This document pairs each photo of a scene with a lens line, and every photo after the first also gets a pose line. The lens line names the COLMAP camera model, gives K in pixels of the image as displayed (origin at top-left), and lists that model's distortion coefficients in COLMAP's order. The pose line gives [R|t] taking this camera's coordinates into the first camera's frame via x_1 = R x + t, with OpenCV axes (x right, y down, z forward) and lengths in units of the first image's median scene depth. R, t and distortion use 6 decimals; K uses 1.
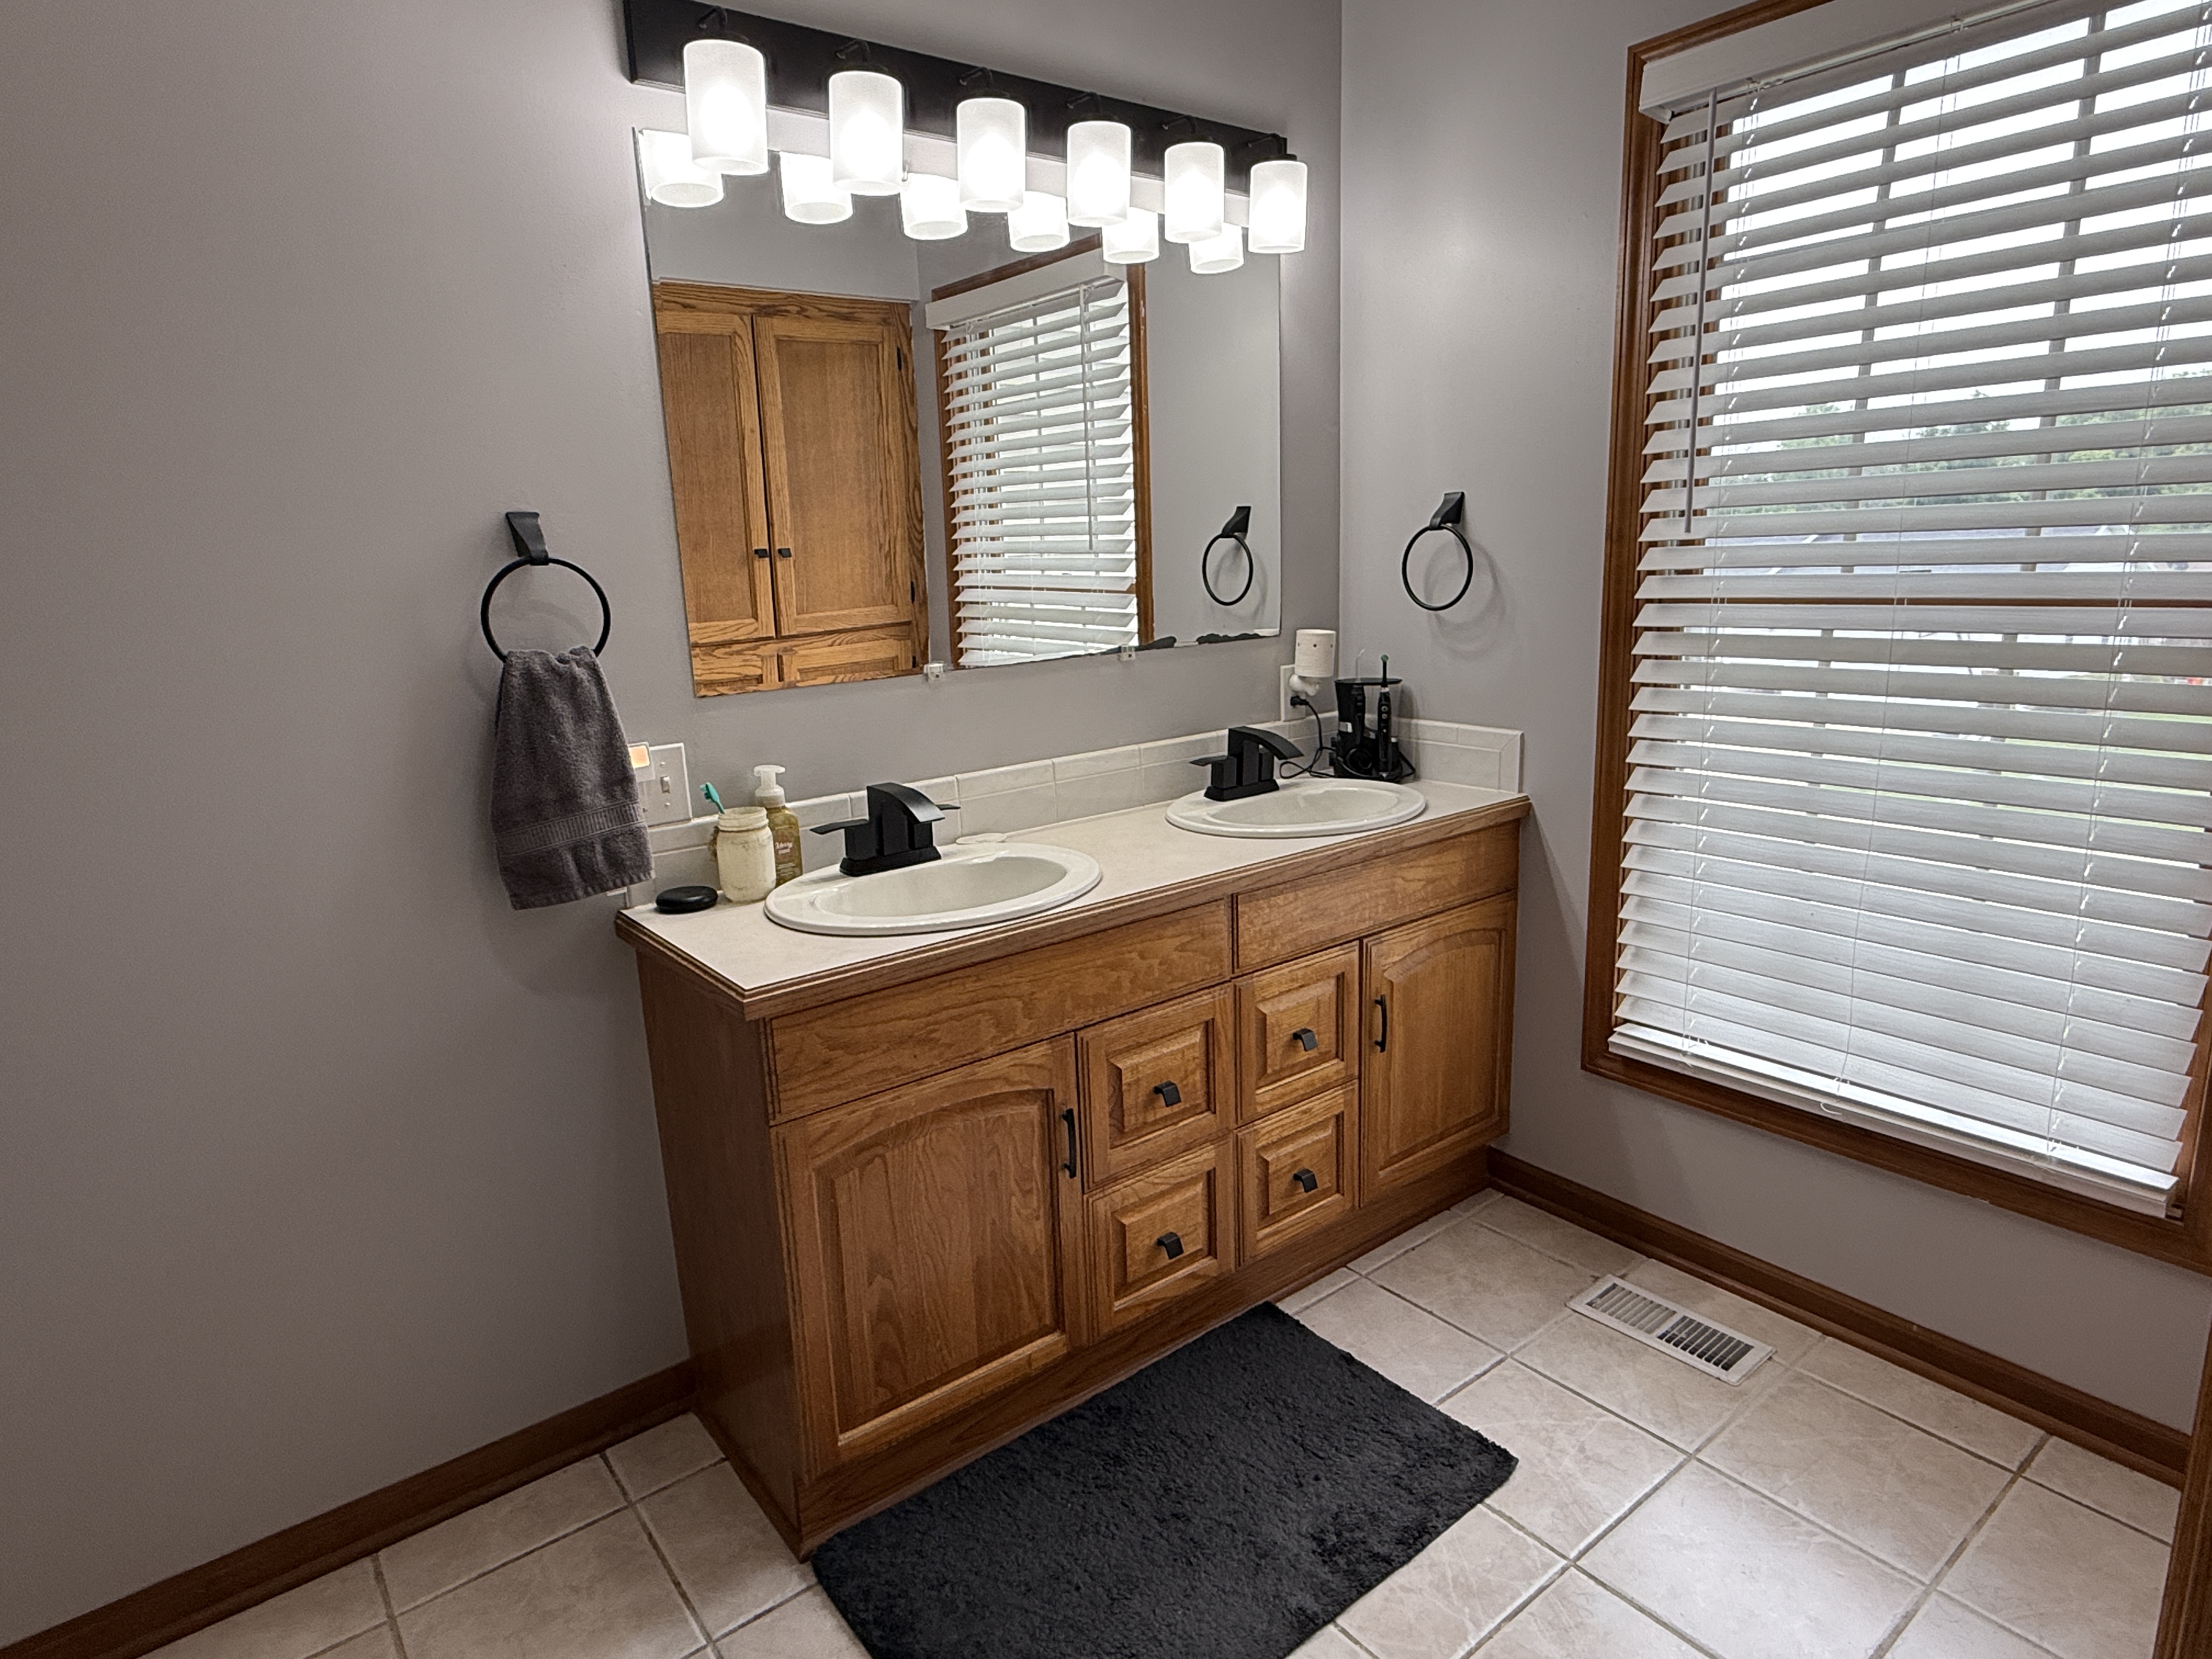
lens RADIAL K [[1246.3, 0, 1102.6], [0, 1246.3, 827.7], [0, 0, 1]] dist [-0.002948, -0.001081]
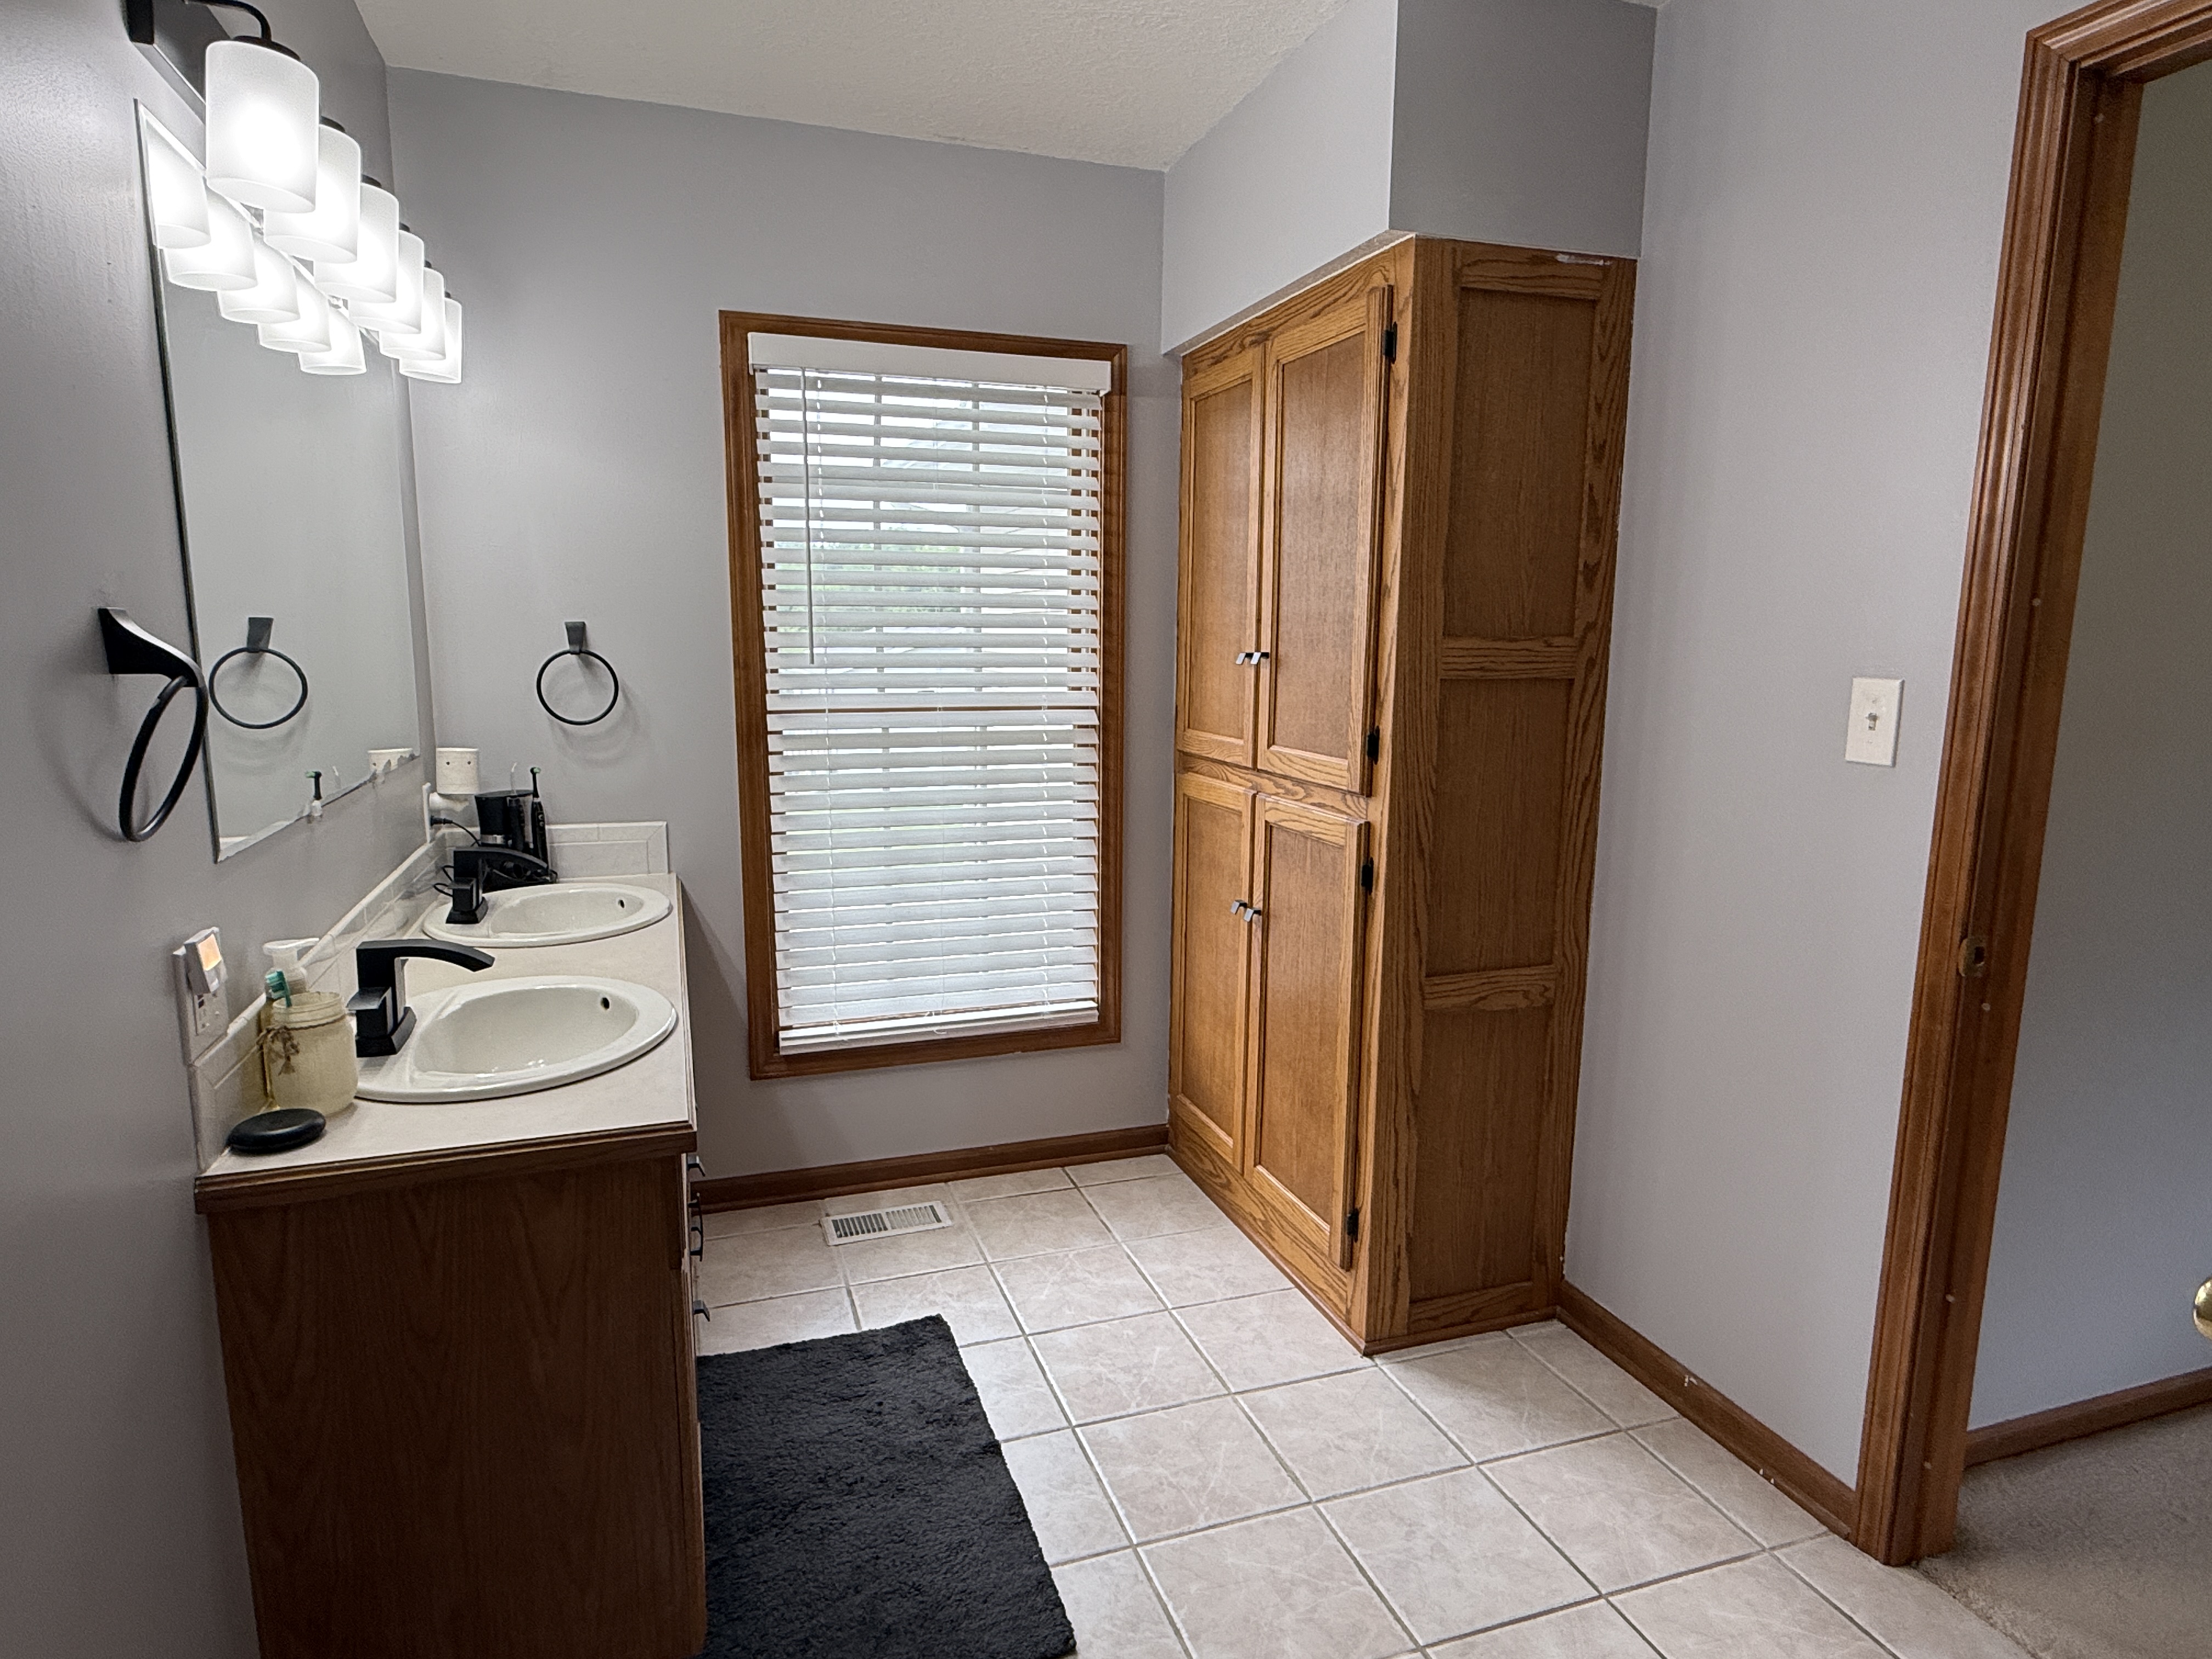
lens RADIAL K [[1246.3, 0, 1107.4], [0, 1246.3, 833.8], [0, 0, 1]] dist [-0.002948, -0.001081]
pose [[0.313463, -0.105147, 0.943761, -0.773405], [0.188047, 0.981042, 0.046842, -0.049254], [-0.930795, 0.162788, 0.327293, 0.249074]]
